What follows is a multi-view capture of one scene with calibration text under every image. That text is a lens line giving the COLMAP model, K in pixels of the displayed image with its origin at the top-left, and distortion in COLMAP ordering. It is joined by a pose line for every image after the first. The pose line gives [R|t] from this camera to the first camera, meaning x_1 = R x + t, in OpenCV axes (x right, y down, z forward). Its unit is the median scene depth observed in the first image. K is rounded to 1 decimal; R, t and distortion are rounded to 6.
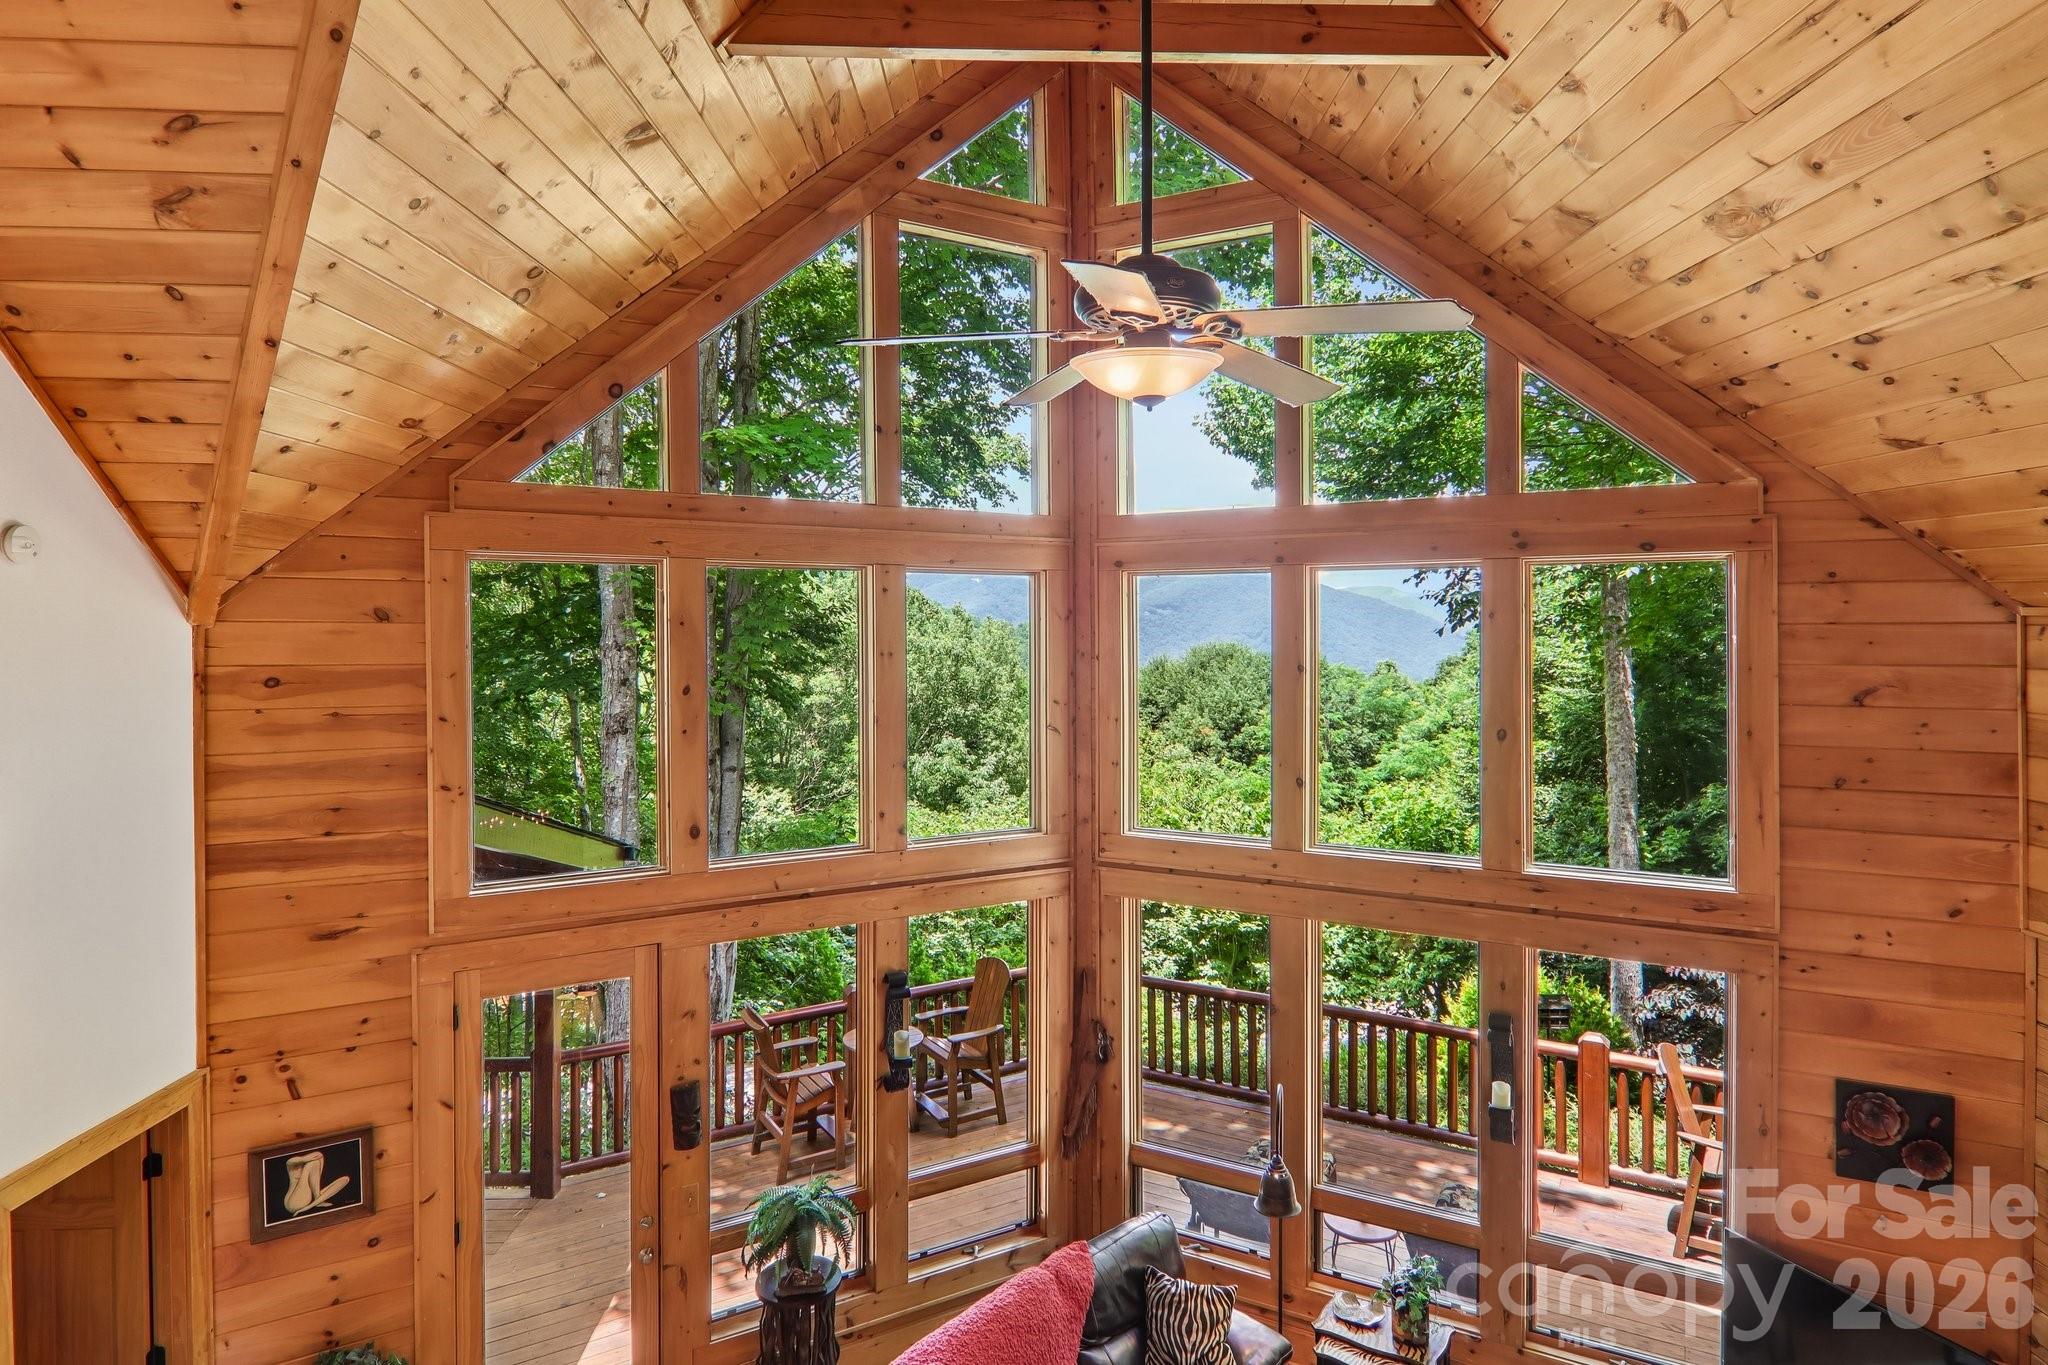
lens RADIAL K [[1140.8, 0, 1033.0], [0, 1140.8, 631.7], [0, 0, 1]] dist [0.008637, -0.018784]
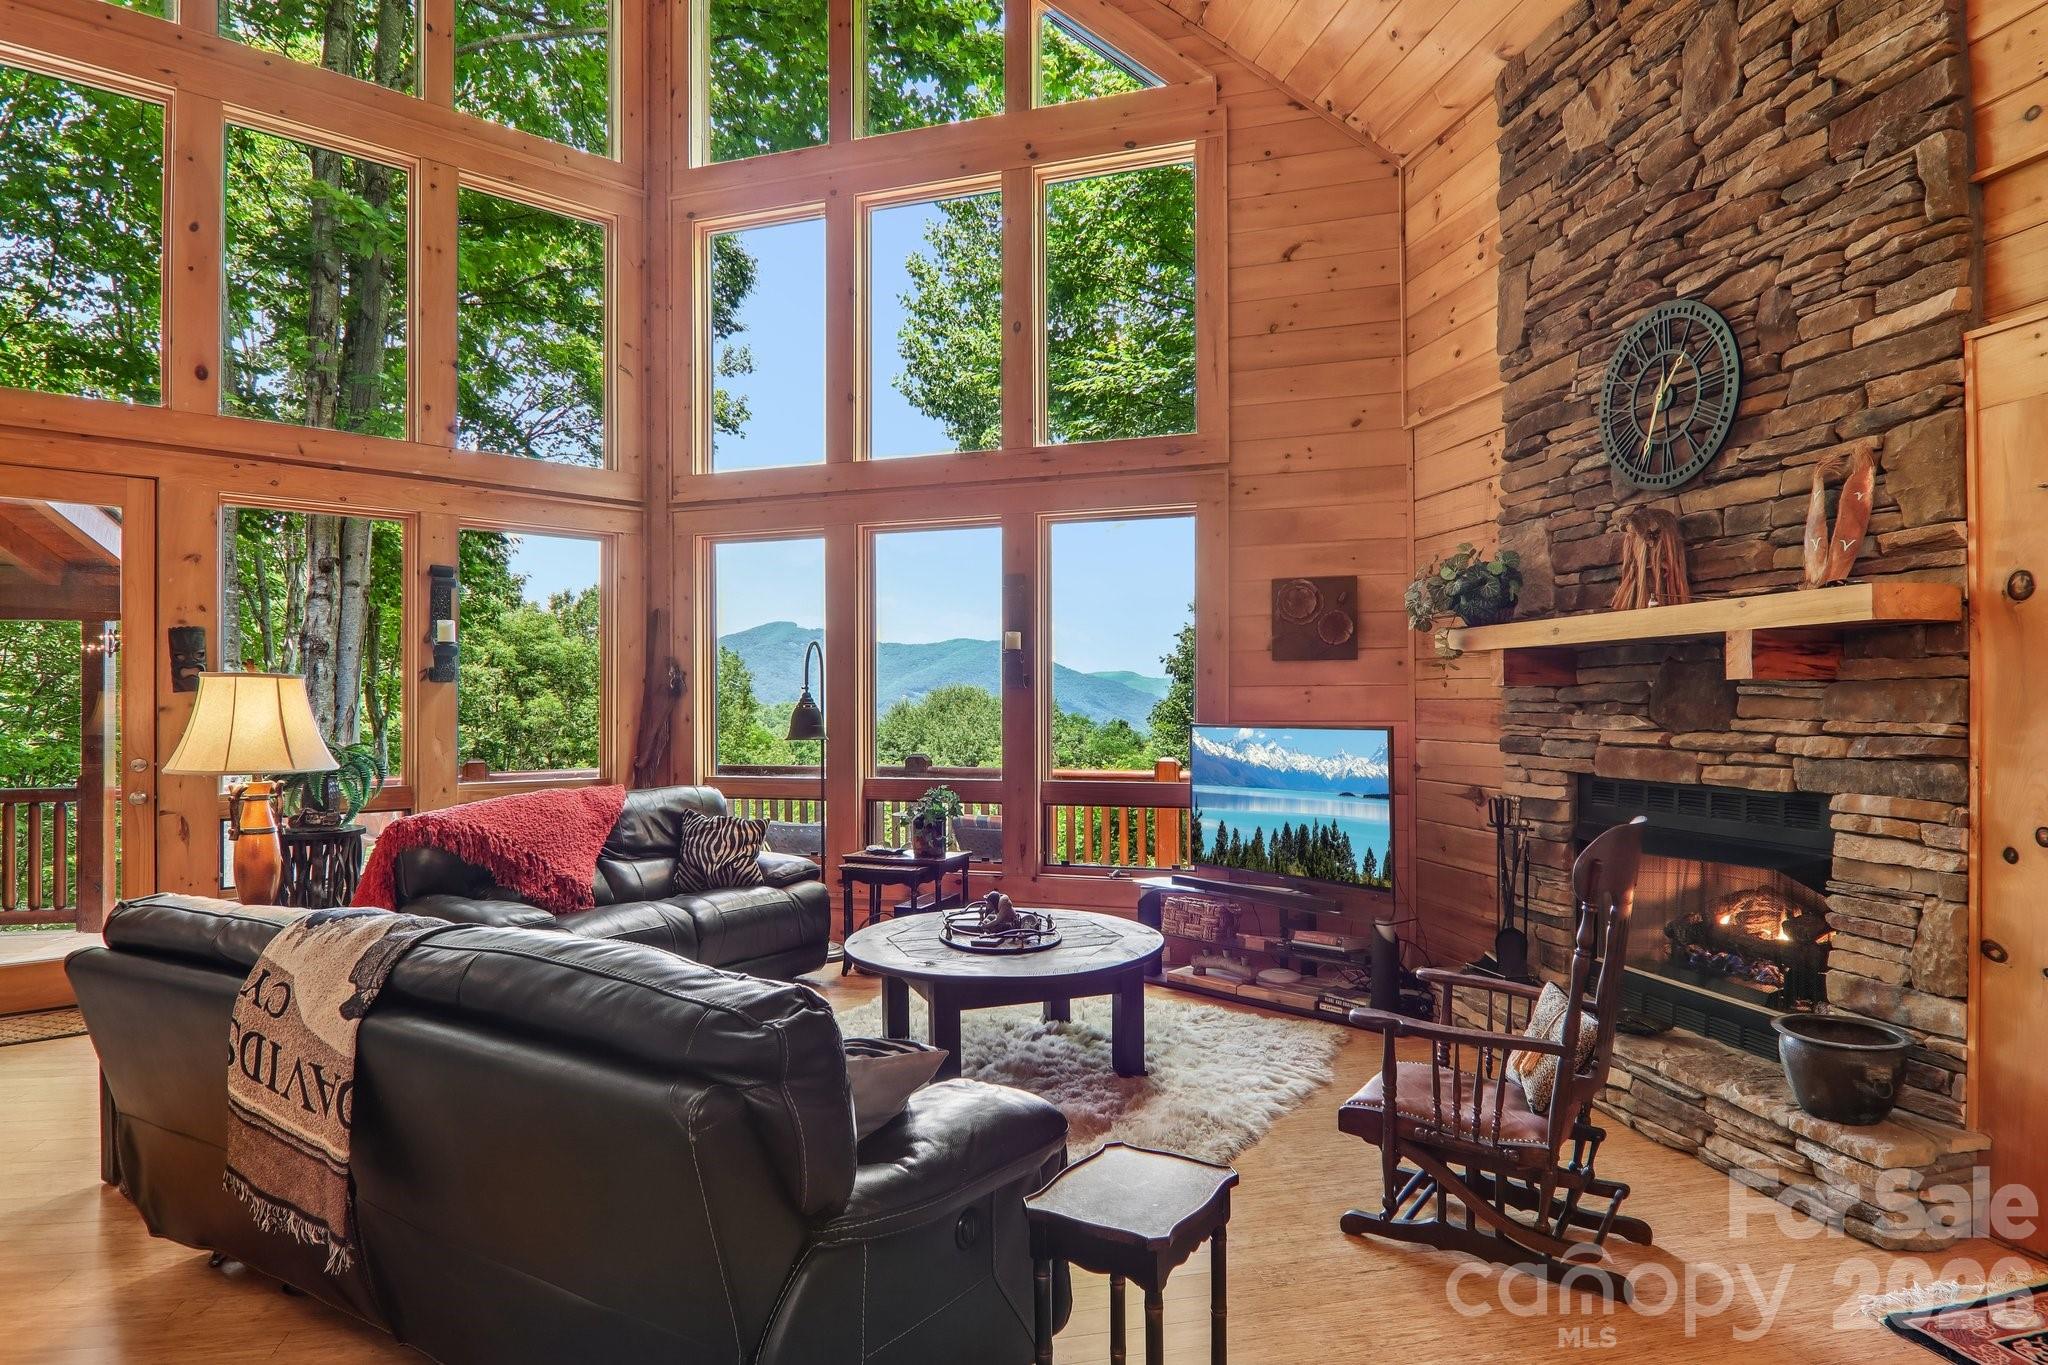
lens RADIAL K [[1140.8, 0, 1016.1], [0, 1140.8, 694.3], [0, 0, 1]] dist [0.008637, -0.018784]
pose [[0.979647, -0.000703, 0.200727, 0.205712], [0.002358, 0.999965, -0.008004, 0.505332], [-0.200714, 0.008314, 0.979615, -0.092871]]
